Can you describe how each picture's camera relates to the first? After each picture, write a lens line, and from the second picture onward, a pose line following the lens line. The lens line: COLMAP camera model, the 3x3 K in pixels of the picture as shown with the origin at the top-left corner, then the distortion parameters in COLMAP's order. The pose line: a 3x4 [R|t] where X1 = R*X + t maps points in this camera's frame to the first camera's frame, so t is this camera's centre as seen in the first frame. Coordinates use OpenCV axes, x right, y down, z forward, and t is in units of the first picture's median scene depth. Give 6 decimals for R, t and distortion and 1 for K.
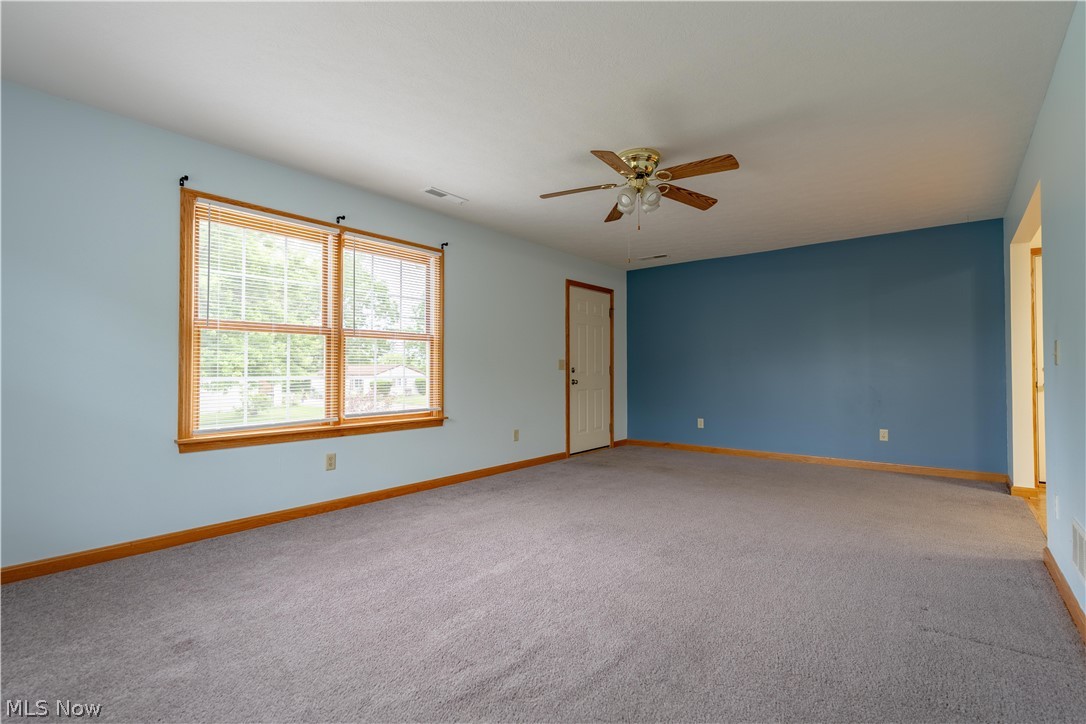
lens RADIAL K [[520.4, 0, 560.0], [0, 520.4, 364.2], [0, 0, 1]] dist [0.009434, -0.000530]
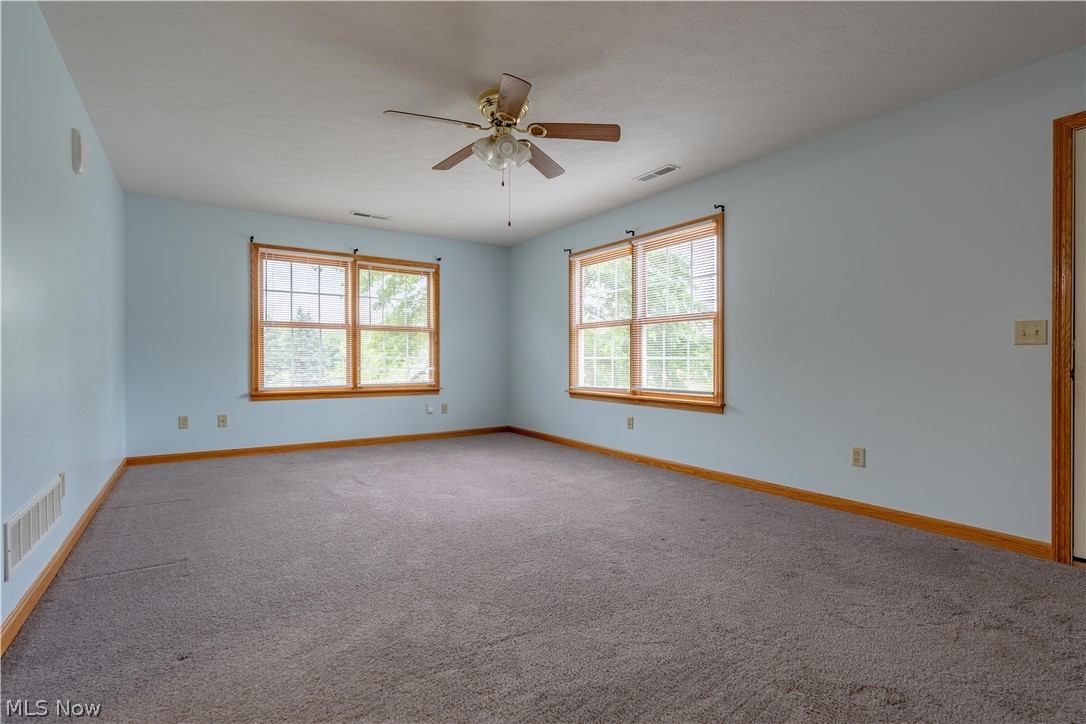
lens RADIAL K [[520.4, 0, 537.5], [0, 520.4, 359.3], [0, 0, 1]] dist [0.009434, -0.000530]
pose [[-0.328362, 0.006321, -0.944531, 0.606329], [0.018200, 0.999834, 0.000364, 0.017125], [0.944377, -0.017071, -0.328423, 0.852165]]
